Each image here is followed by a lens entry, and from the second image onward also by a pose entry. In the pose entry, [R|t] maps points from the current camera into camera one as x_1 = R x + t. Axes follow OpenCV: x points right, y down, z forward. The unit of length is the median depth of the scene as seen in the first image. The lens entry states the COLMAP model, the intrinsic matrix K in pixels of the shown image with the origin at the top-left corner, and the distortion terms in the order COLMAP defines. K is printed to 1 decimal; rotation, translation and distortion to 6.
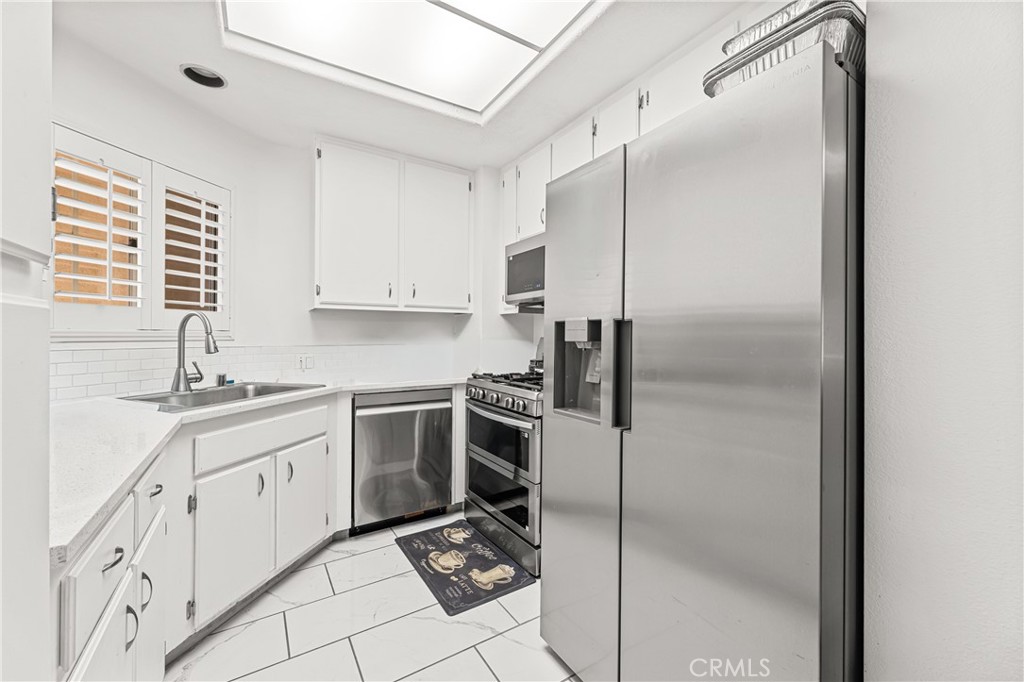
lens RADIAL K [[404.8, 0, 506.4], [0, 404.8, 336.7], [0, 0, 1]] dist [0.000532, 0.000037]
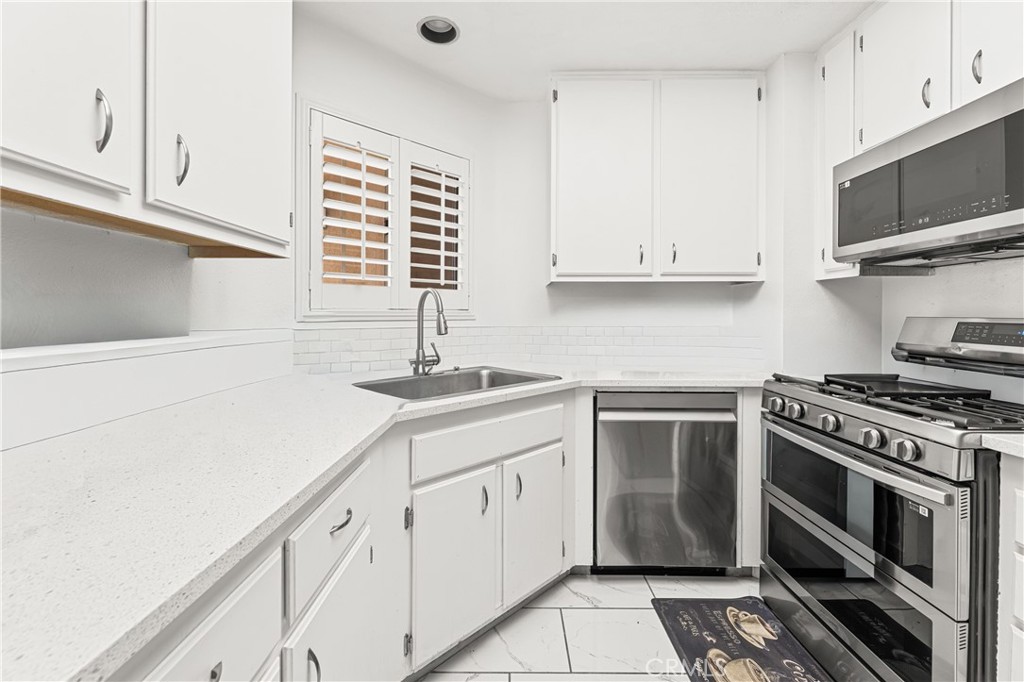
lens RADIAL K [[417.2, 0, 507.9], [0, 417.2, 313.6], [0, 0, 1]] dist [0.000306, 0.000010]
pose [[0.842186, -0.004825, -0.539165, -0.094651], [0.001343, 0.999976, -0.006850, 0.000844], [0.539185, 0.005045, 0.842172, 0.255632]]
